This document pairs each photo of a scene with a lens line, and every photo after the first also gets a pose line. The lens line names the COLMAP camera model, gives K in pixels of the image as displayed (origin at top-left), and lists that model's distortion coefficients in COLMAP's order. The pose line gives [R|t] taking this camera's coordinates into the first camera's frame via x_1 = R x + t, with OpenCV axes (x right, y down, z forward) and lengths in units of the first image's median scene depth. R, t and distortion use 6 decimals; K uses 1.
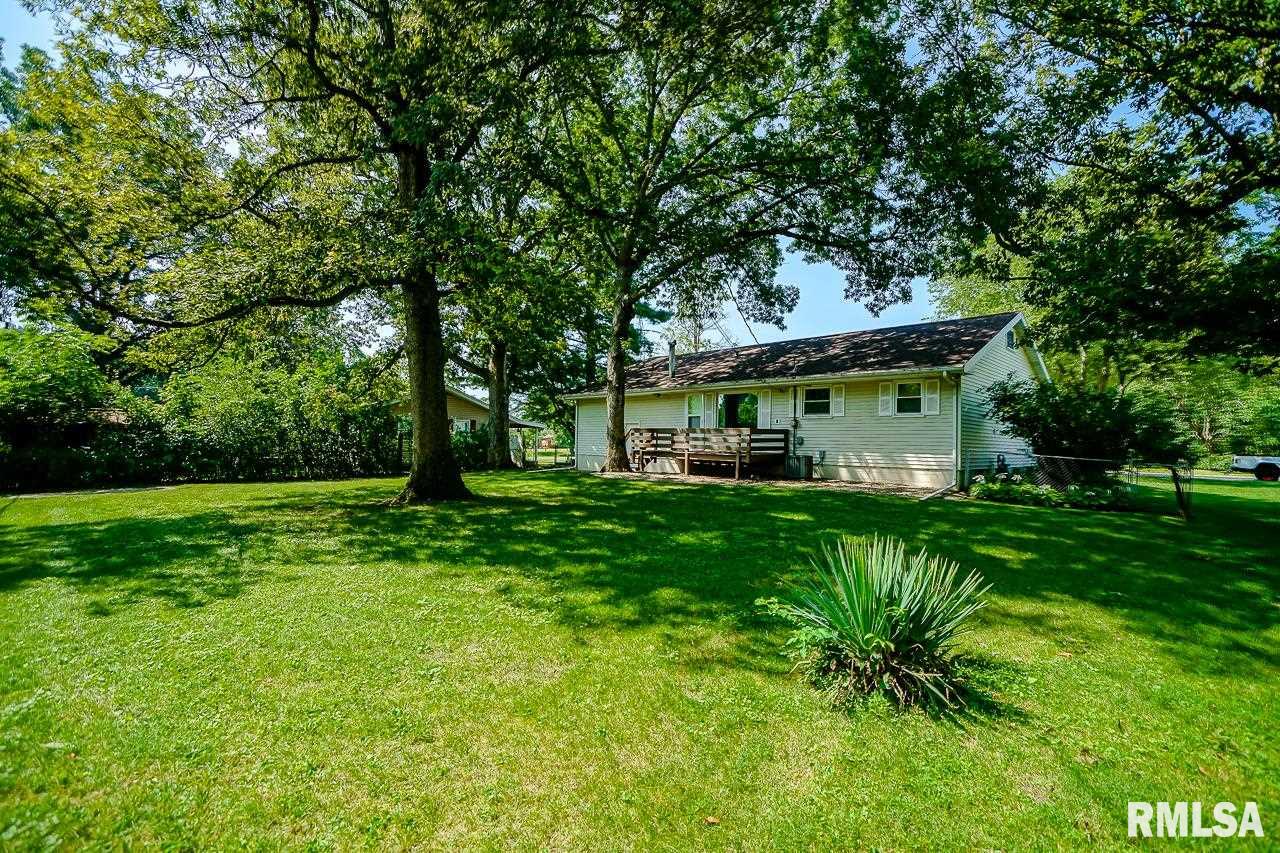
lens RADIAL K [[587.6, 0, 640.0], [0, 587.6, 426.5], [0, 0, 1]] dist [-0.020836, 0.000635]
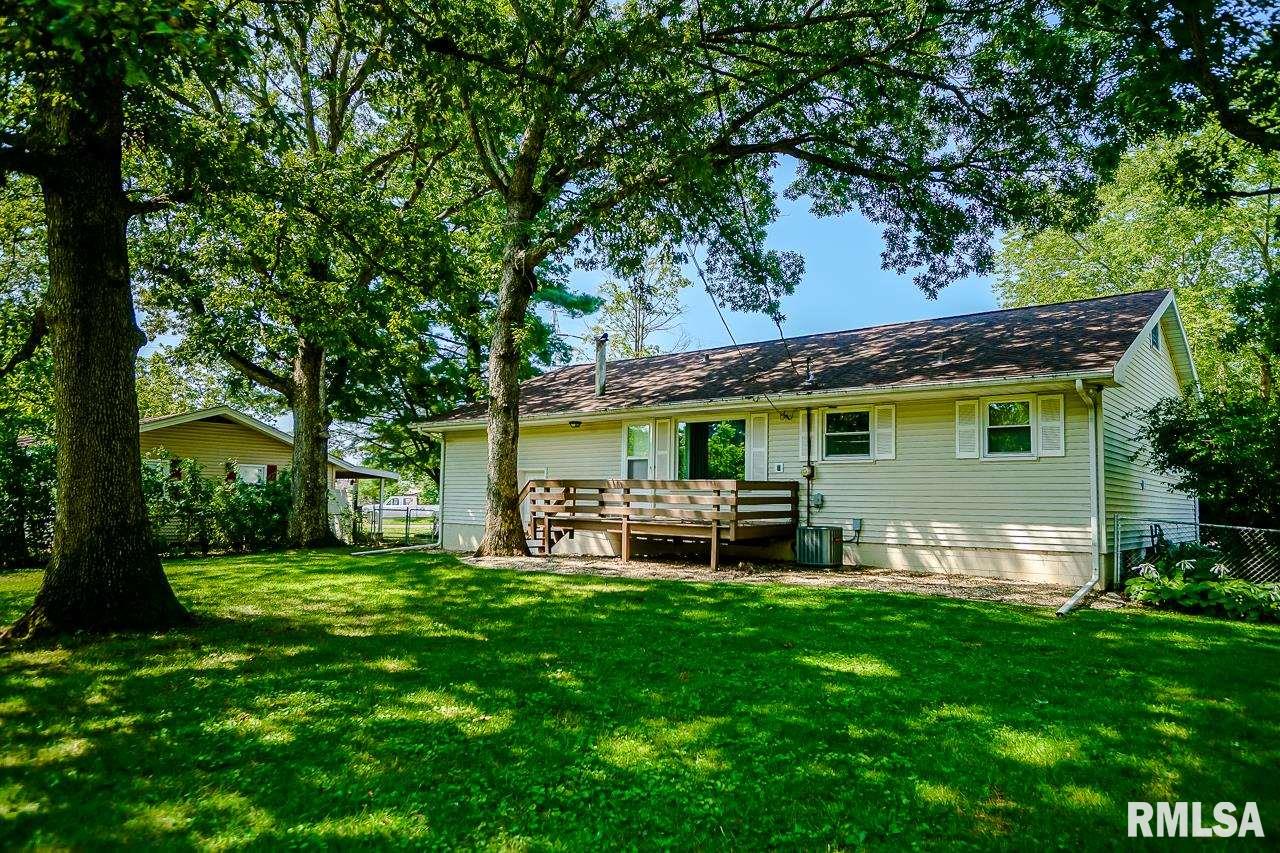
lens RADIAL K [[856.4, 0, 640.0], [0, 856.4, 426.5], [0, 0, 1]] dist [-0.005723, -0.000806]
pose [[0.995052, 0.006652, 0.099133, 0.009149], [-0.000831, 0.998278, -0.058647, 0.000161], [-0.099352, 0.058275, 0.993344, 0.146174]]
